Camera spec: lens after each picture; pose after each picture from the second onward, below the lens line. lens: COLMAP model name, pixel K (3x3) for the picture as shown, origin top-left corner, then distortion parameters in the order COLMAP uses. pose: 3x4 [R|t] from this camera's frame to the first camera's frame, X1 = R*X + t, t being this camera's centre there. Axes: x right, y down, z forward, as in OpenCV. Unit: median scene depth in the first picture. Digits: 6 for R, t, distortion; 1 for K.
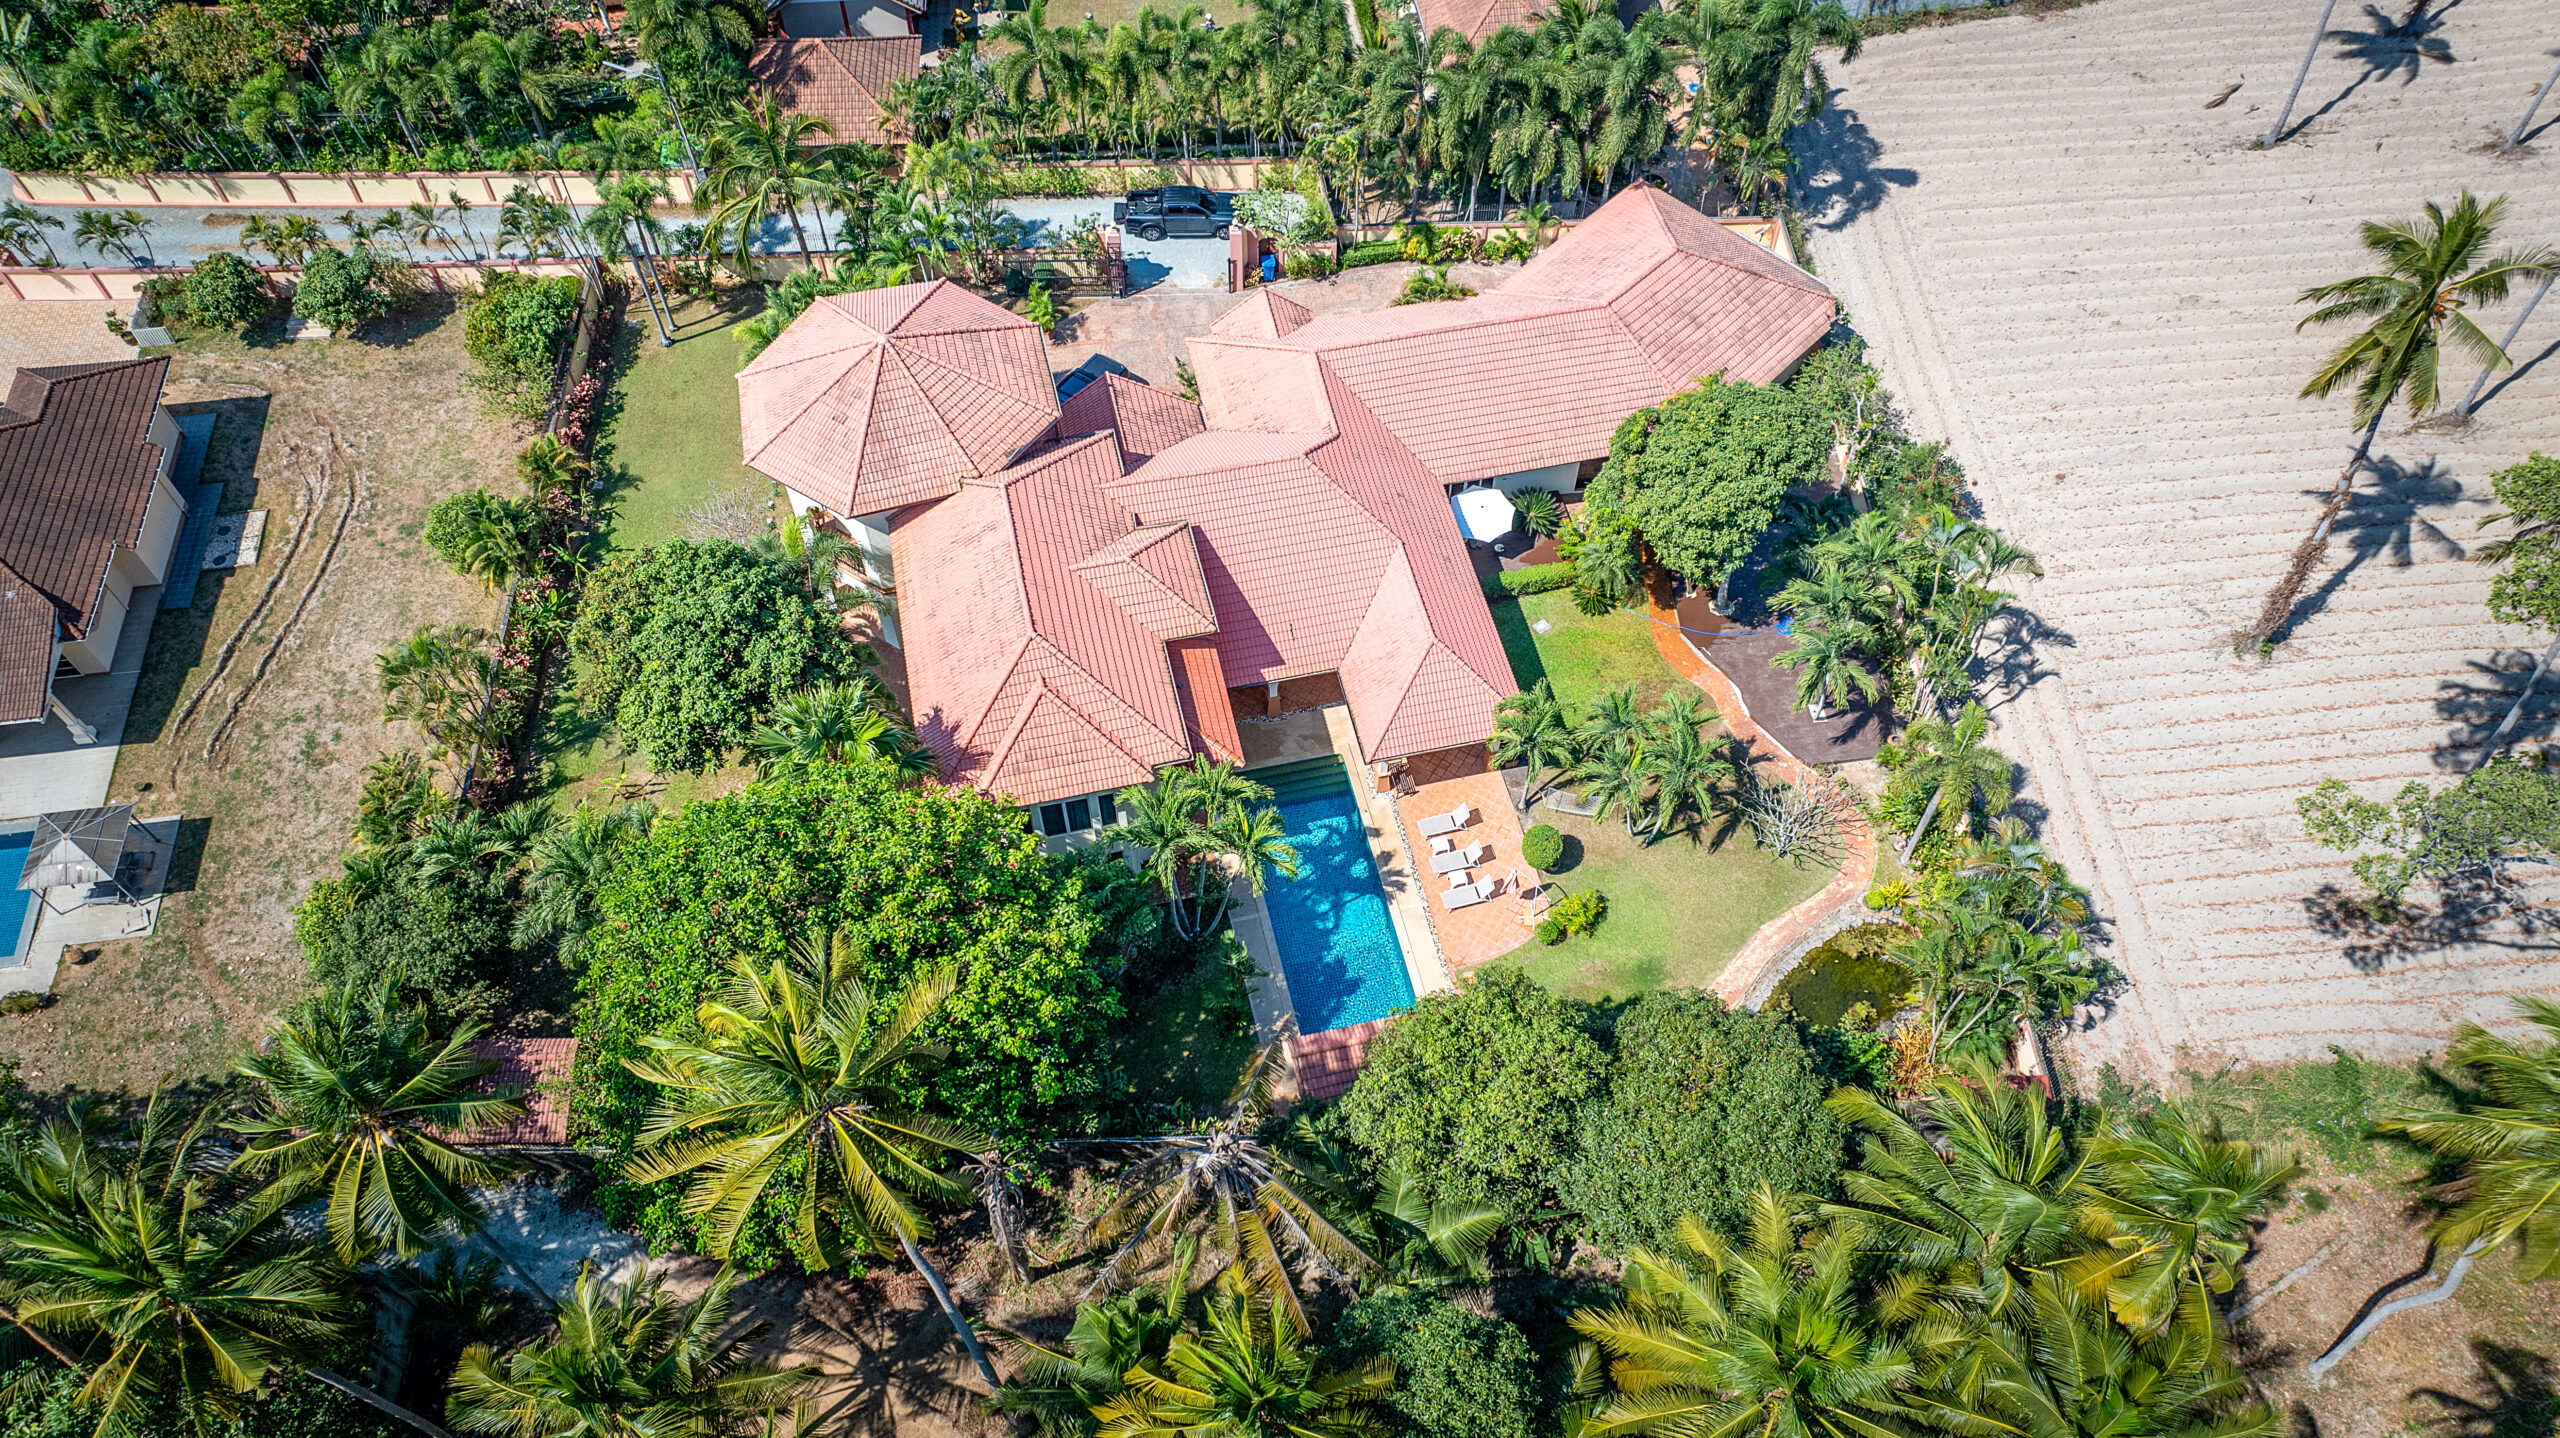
lens RADIAL K [[1796.7, 0, 1280.0], [0, 1796.7, 719.0], [0, 0, 1]] dist [-0.026862, 0.002833]
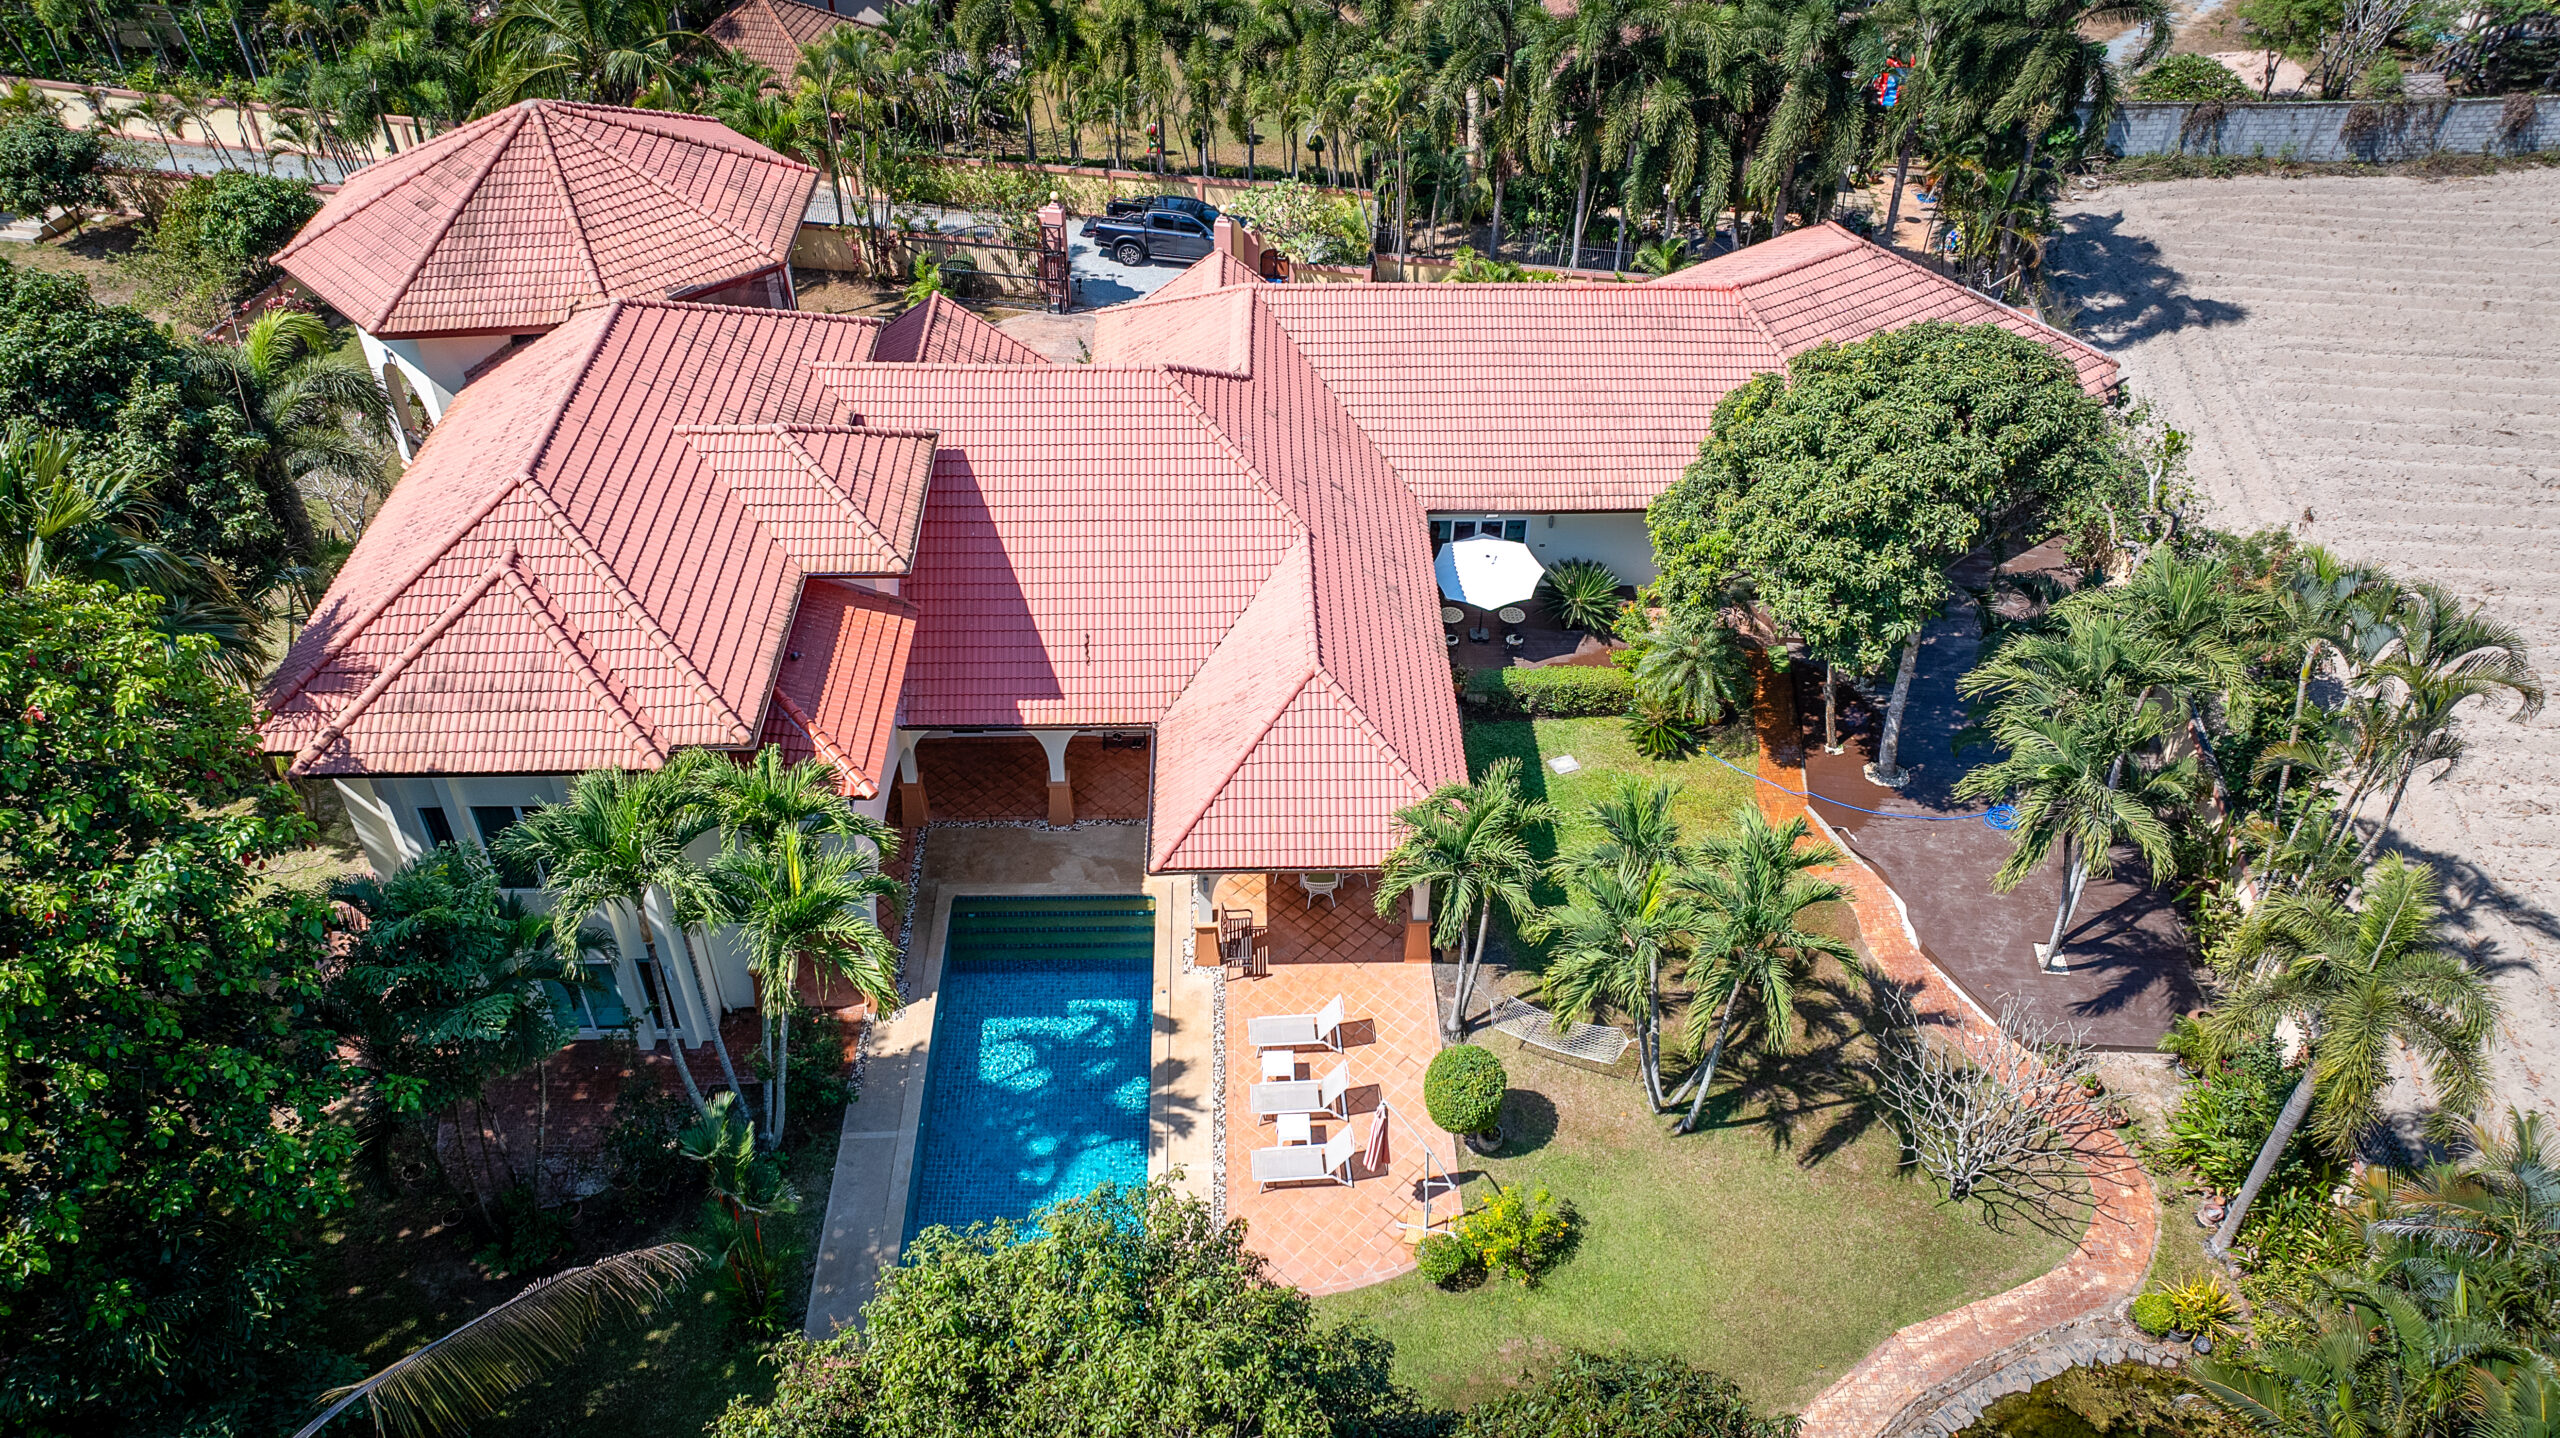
lens RADIAL K [[1796.7, 0, 1280.0], [0, 1796.7, 719.0], [0, 0, 1]] dist [-0.026862, 0.002833]
pose [[0.980757, 0.129835, -0.145802, 0.149305], [-0.164343, 0.952179, -0.257576, 0.106423], [0.105387, 0.276581, 0.955194, 0.467134]]
